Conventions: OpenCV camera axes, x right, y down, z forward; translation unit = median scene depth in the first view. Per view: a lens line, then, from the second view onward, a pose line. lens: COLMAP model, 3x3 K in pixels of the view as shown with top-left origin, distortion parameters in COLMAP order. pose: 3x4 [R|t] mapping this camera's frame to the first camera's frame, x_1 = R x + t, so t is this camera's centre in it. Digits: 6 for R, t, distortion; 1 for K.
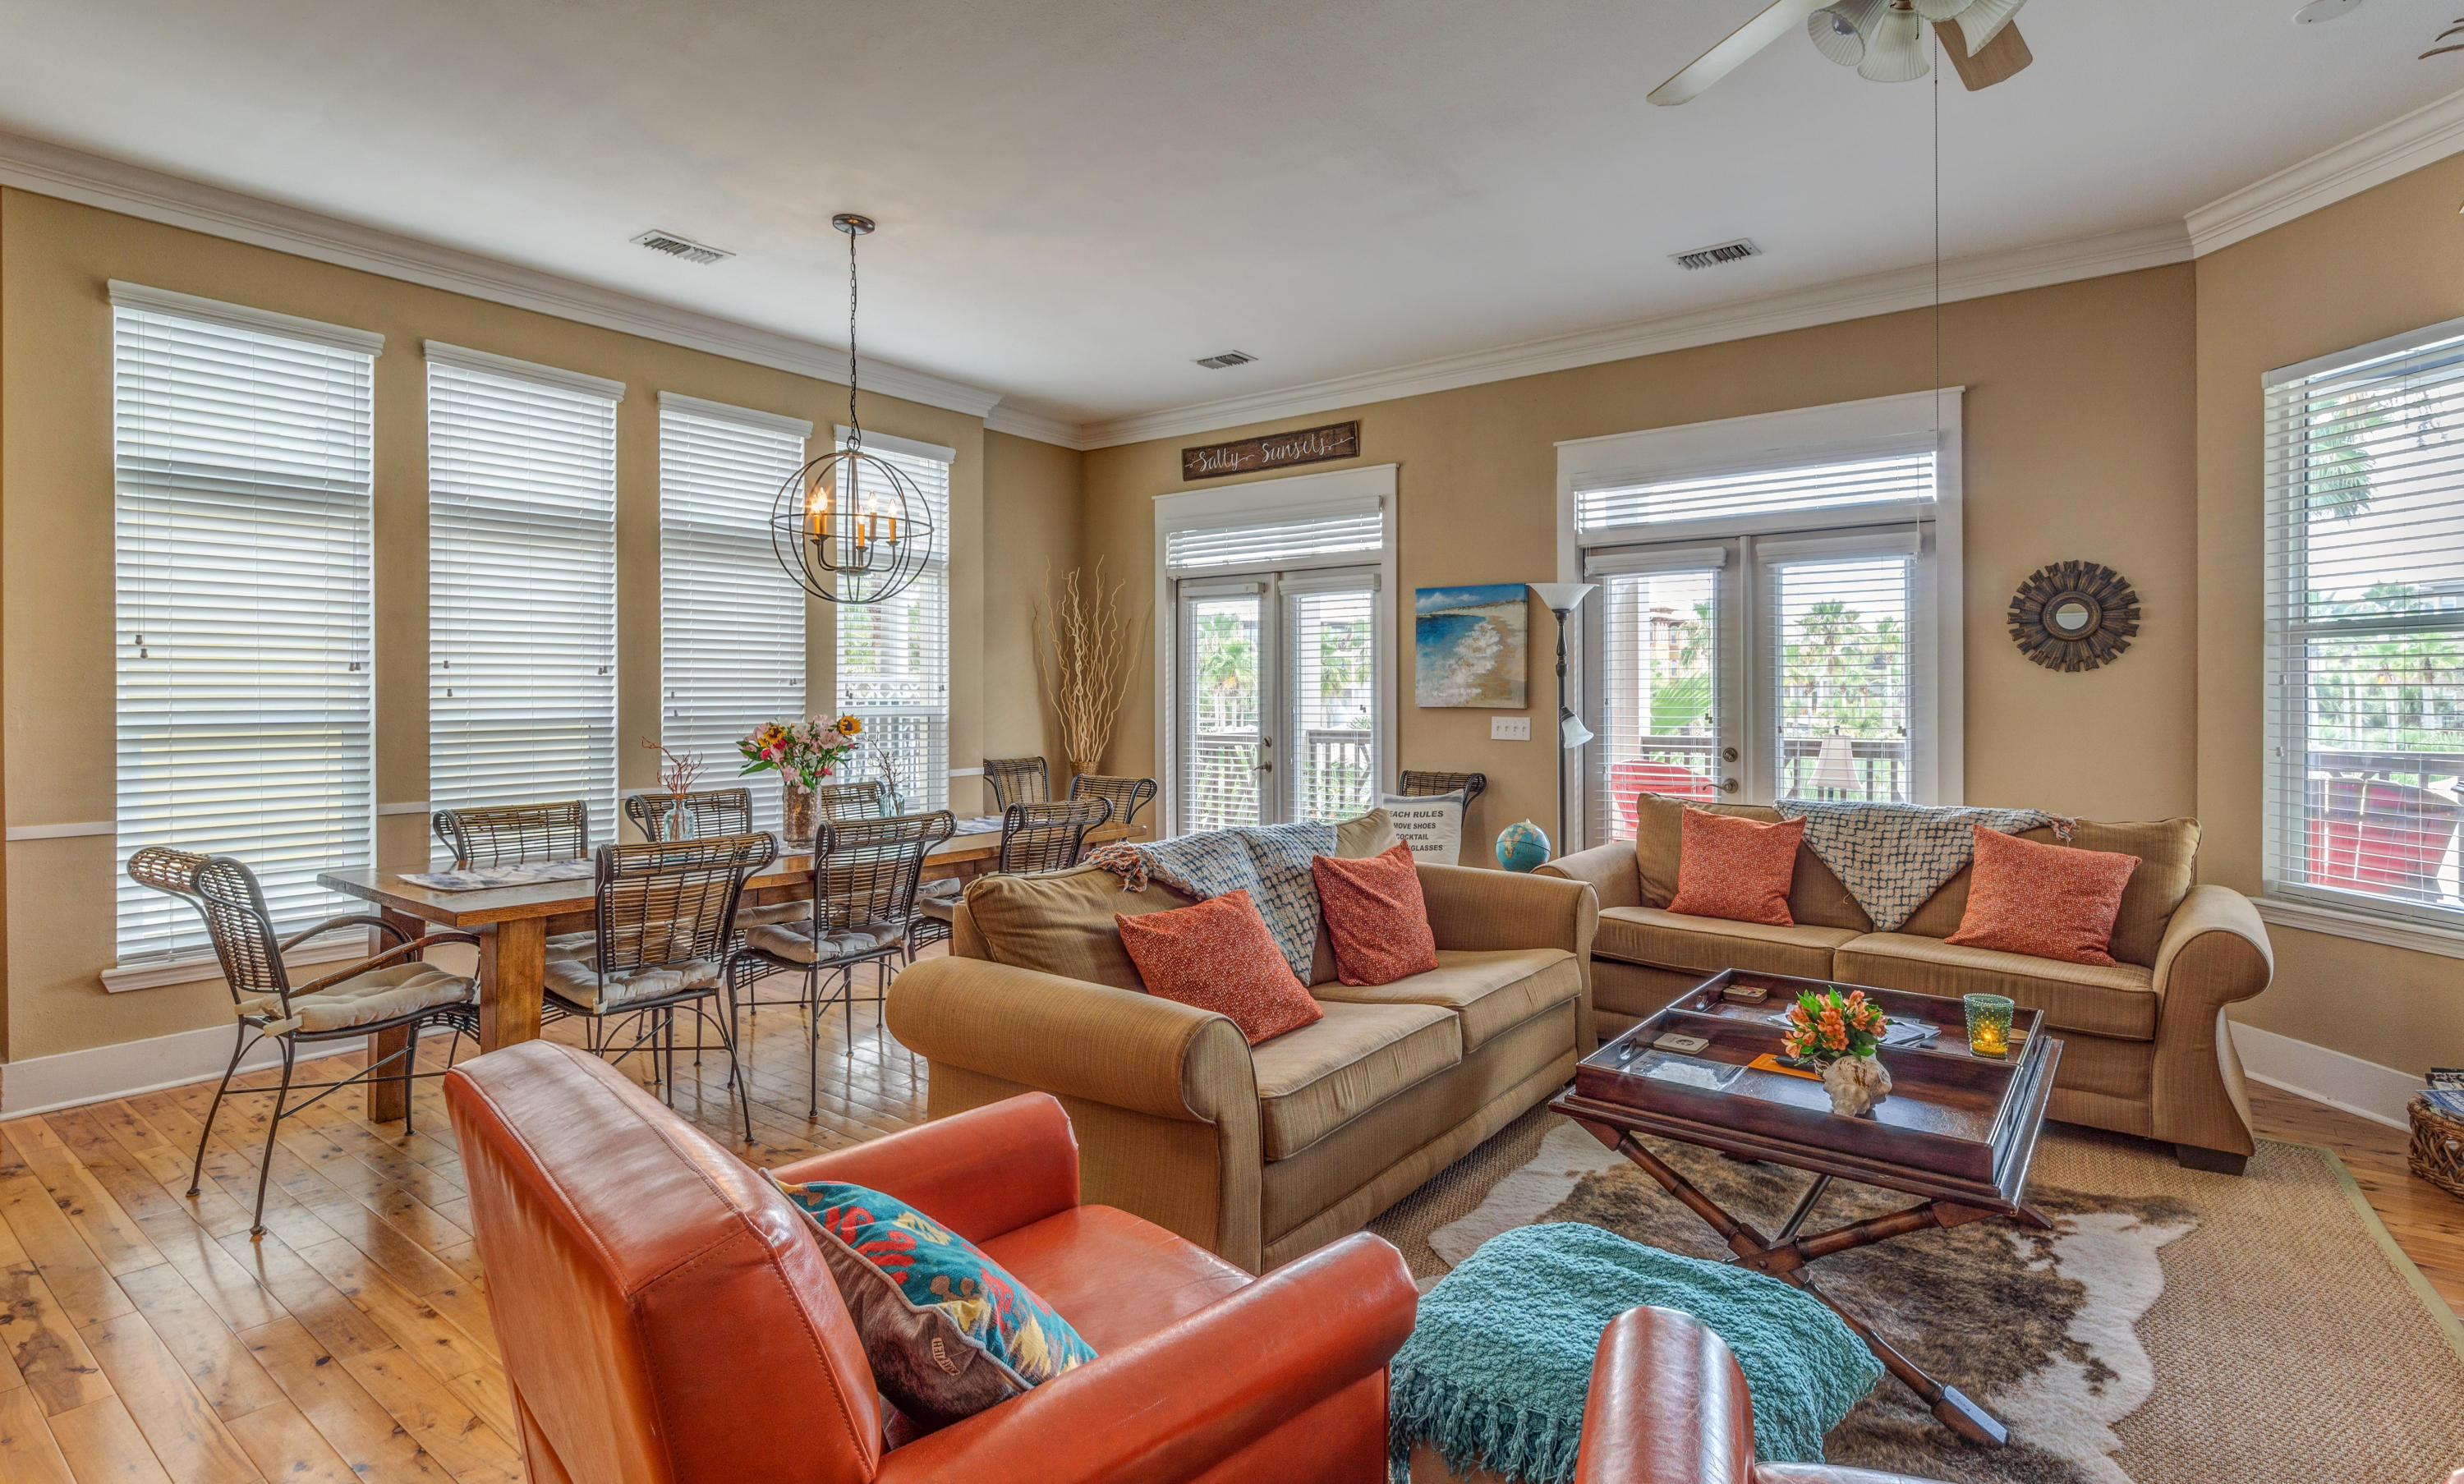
lens RADIAL K [[1175.6, 0, 1344.3], [0, 1175.6, 700.7], [0, 0, 1]] dist [0.001555, 0.000556]
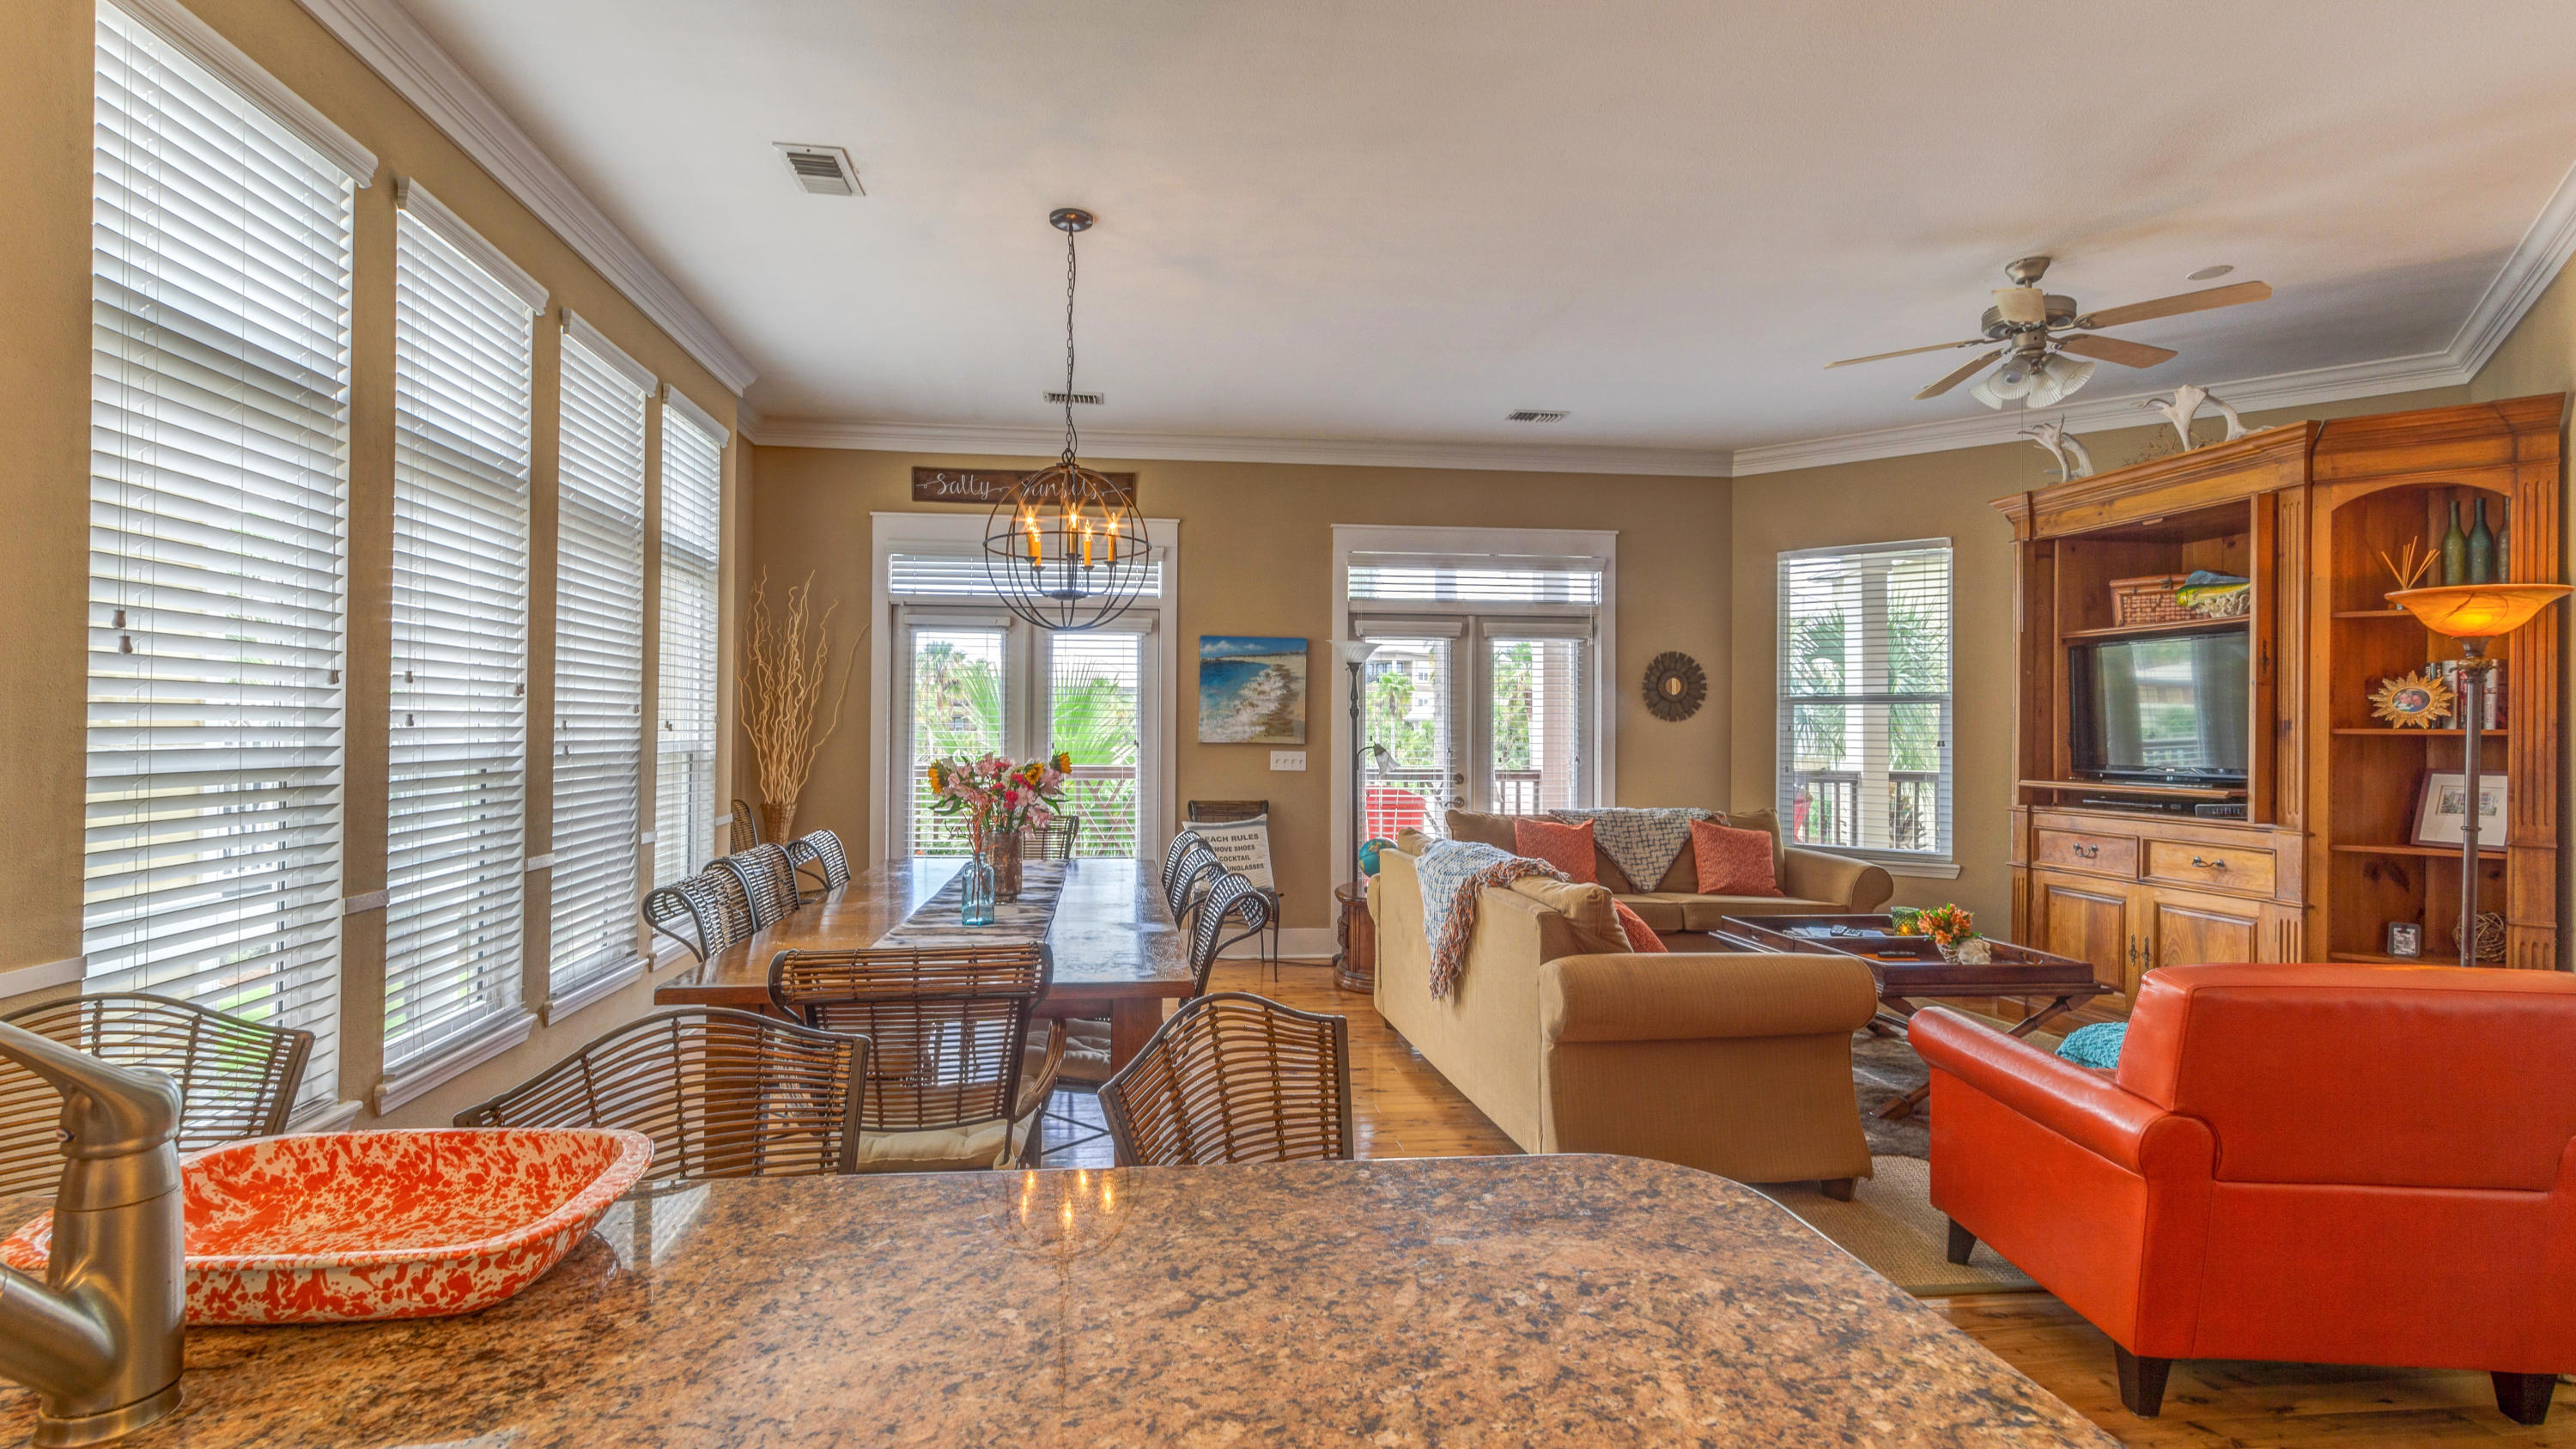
lens RADIAL K [[1142.2, 0, 1231.2], [0, 1142.2, 729.8], [0, 0, 1]] dist [-0.002938, 0.000370]
pose [[0.753451, 0.008282, 0.657451, -0.700291], [-0.006221, 0.999966, -0.005467, -0.000708], [-0.657474, 0.000029, 0.753477, 0.186550]]
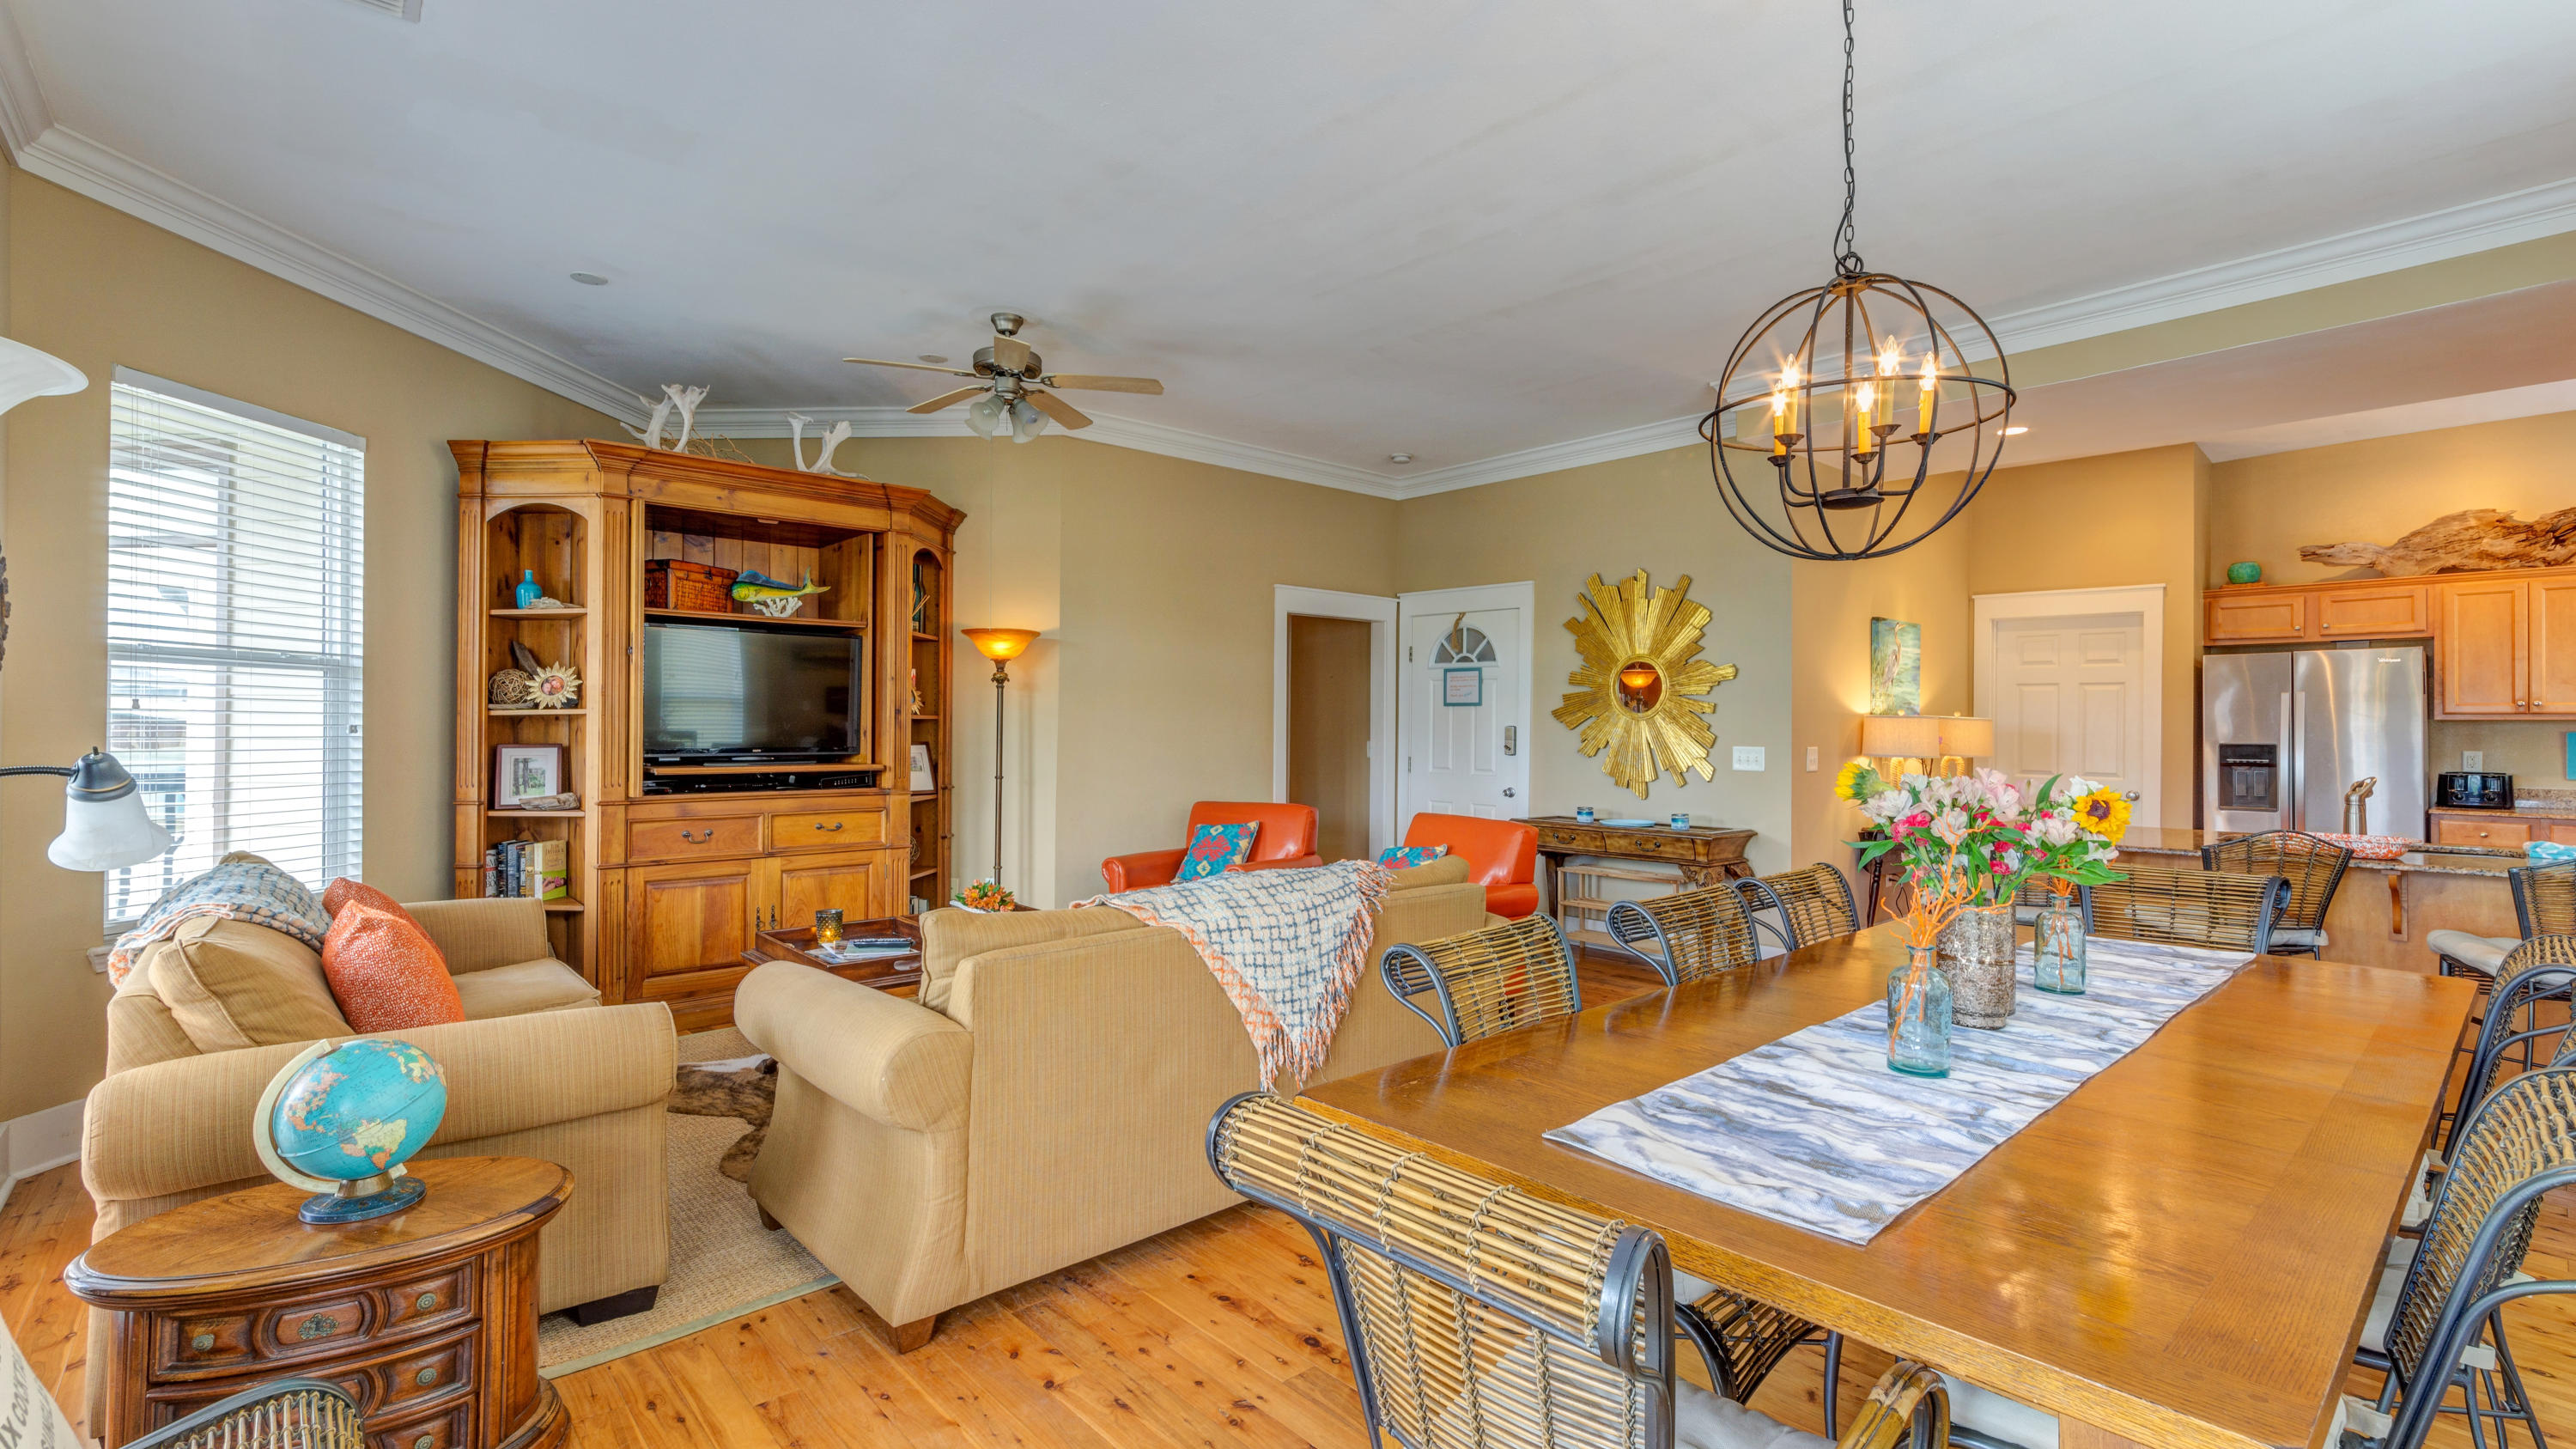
lens RADIAL K [[1142.2, 0, 1286.8], [0, 1142.2, 716.3], [0, 0, 1]] dist [-0.002938, 0.000370]
pose [[-0.973423, -0.003081, 0.228995, -0.230597], [-0.003957, 0.999987, -0.003363, -0.006432], [-0.228981, -0.004180, -0.973422, 1.203387]]
